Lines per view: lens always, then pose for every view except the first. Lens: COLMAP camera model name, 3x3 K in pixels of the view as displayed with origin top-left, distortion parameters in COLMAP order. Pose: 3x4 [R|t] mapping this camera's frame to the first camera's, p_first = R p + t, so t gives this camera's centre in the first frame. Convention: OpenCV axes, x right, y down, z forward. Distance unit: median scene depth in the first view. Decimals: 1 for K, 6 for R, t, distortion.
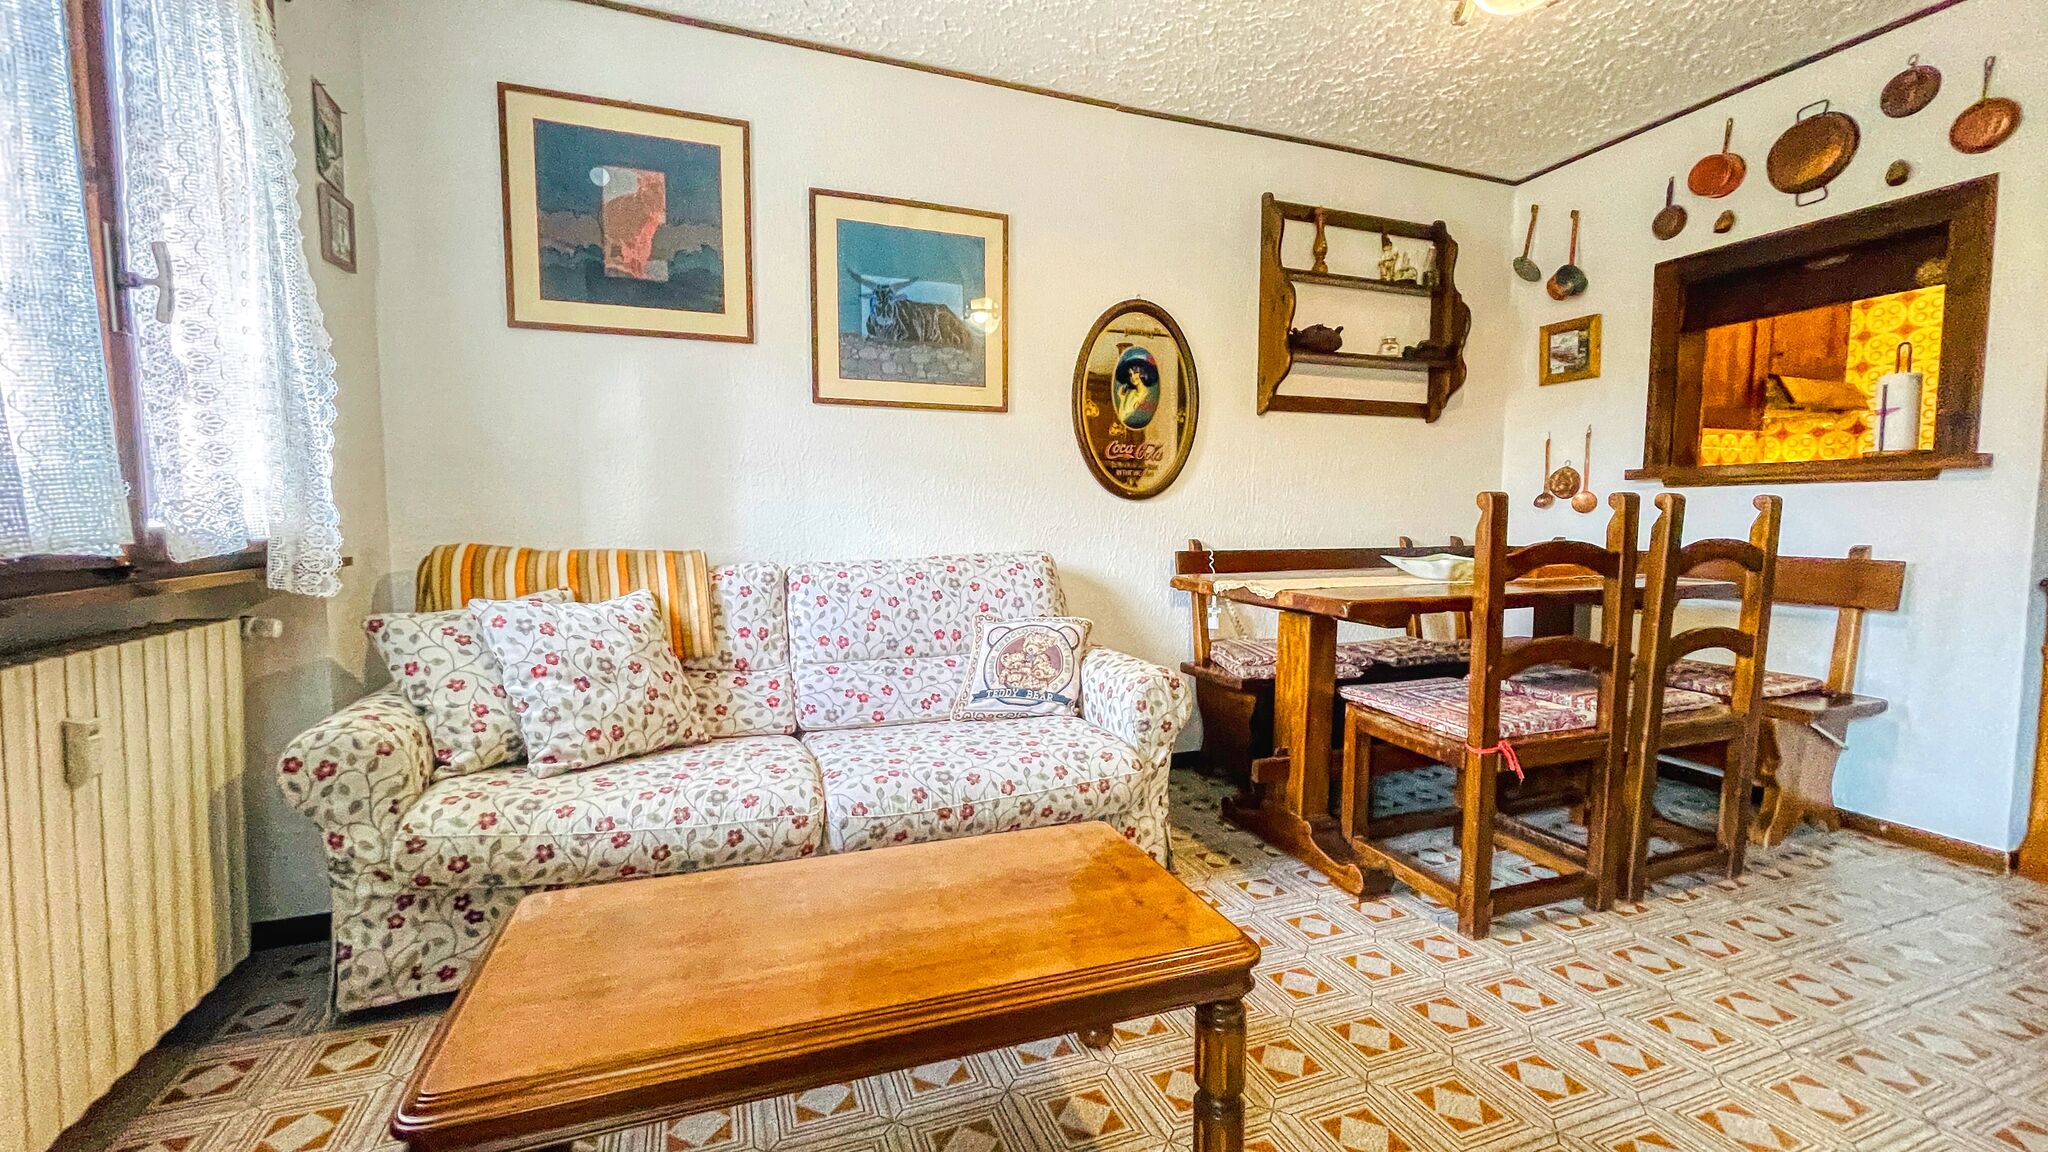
lens RADIAL K [[821.9, 0, 1024.0], [0, 821.9, 576.0], [0, 0, 1]] dist [-0.001083, 0.000199]
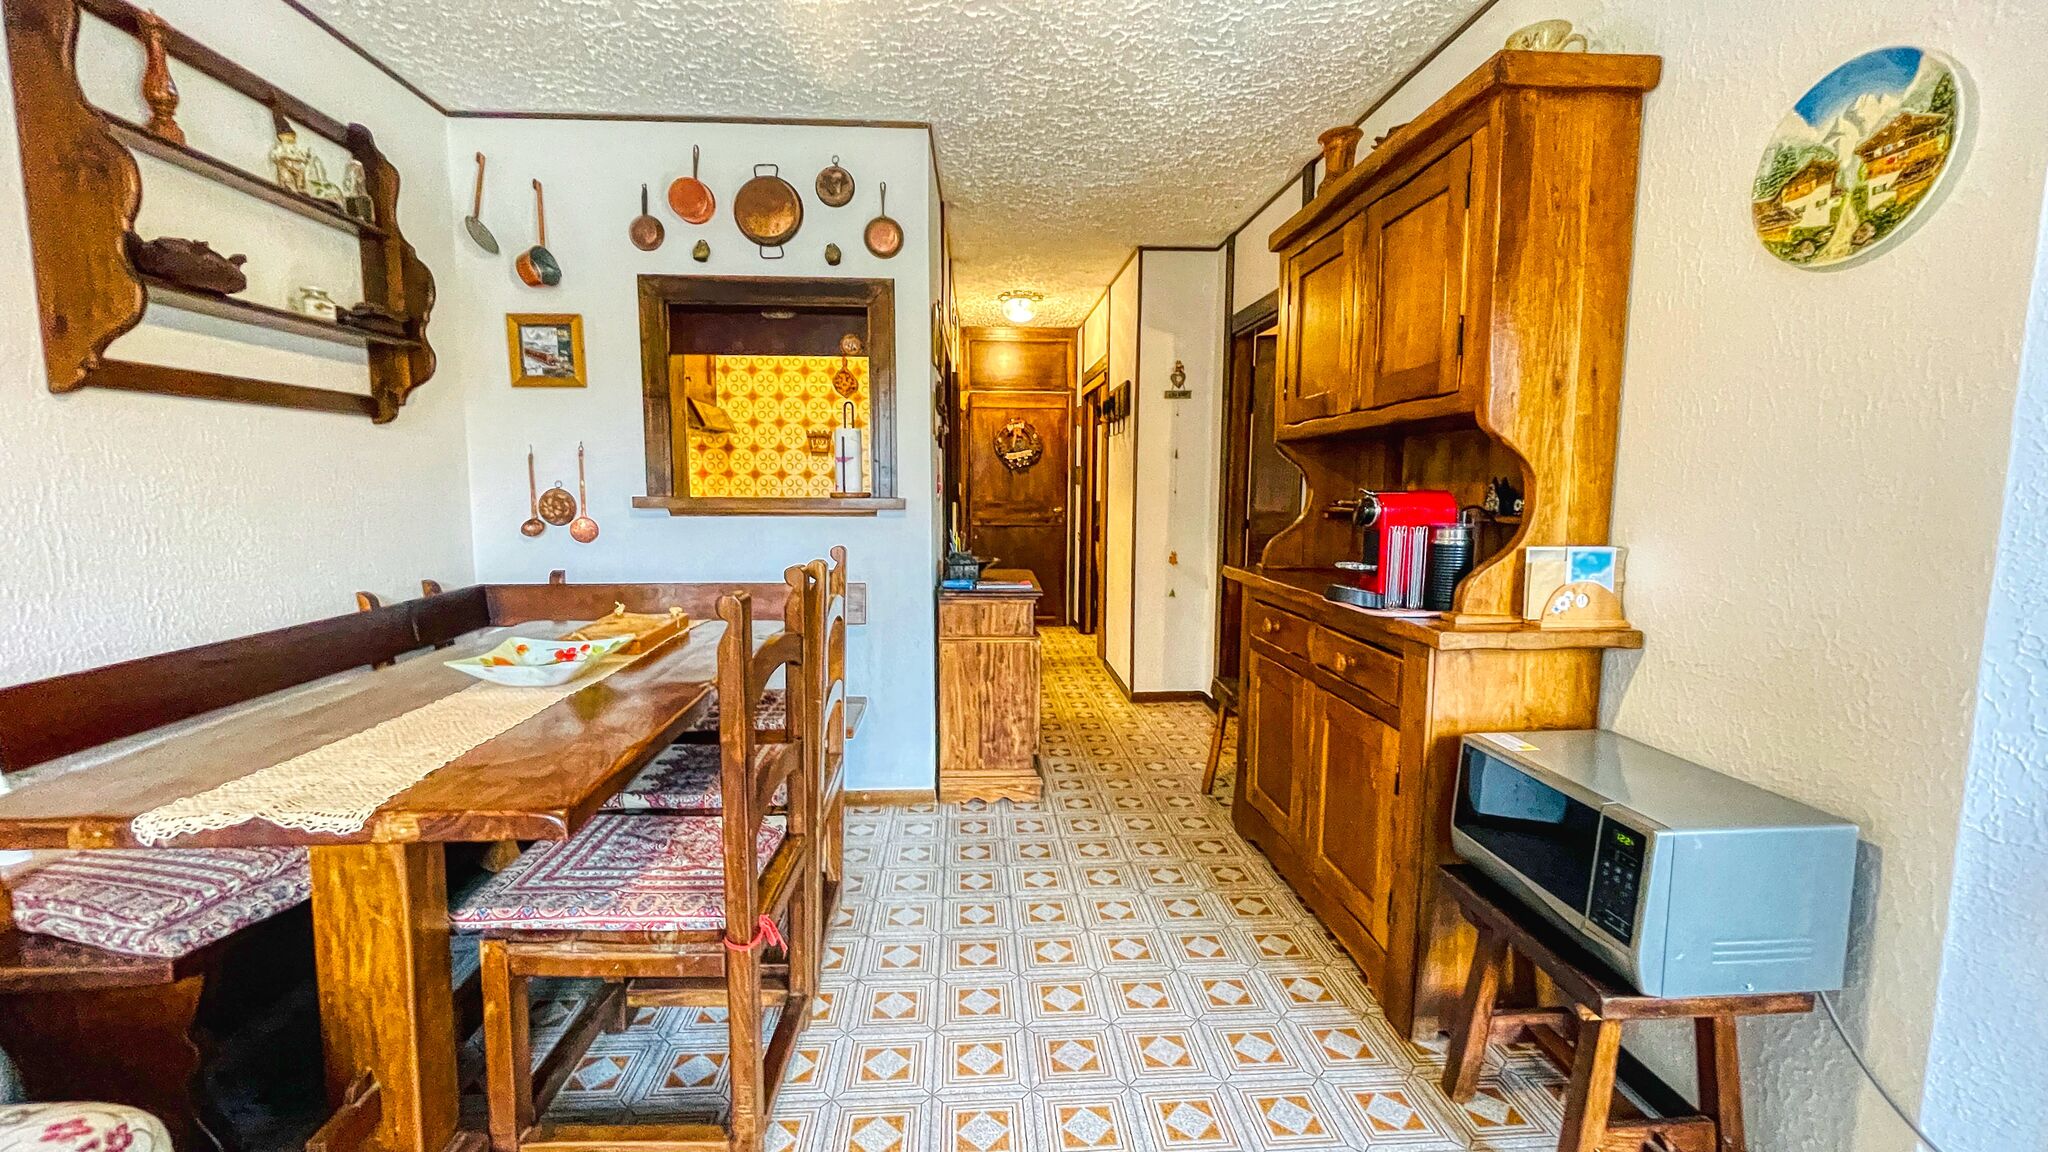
lens RADIAL K [[826.9, 0, 1017.5], [0, 826.9, 577.9], [0, 0, 1]] dist [-0.002481, -0.000473]
pose [[0.295862, -0.108385, 0.949062, -0.022348], [0.066283, 0.993477, 0.092794, -0.098968], [-0.952928, 0.035452, 0.301116, 0.325948]]
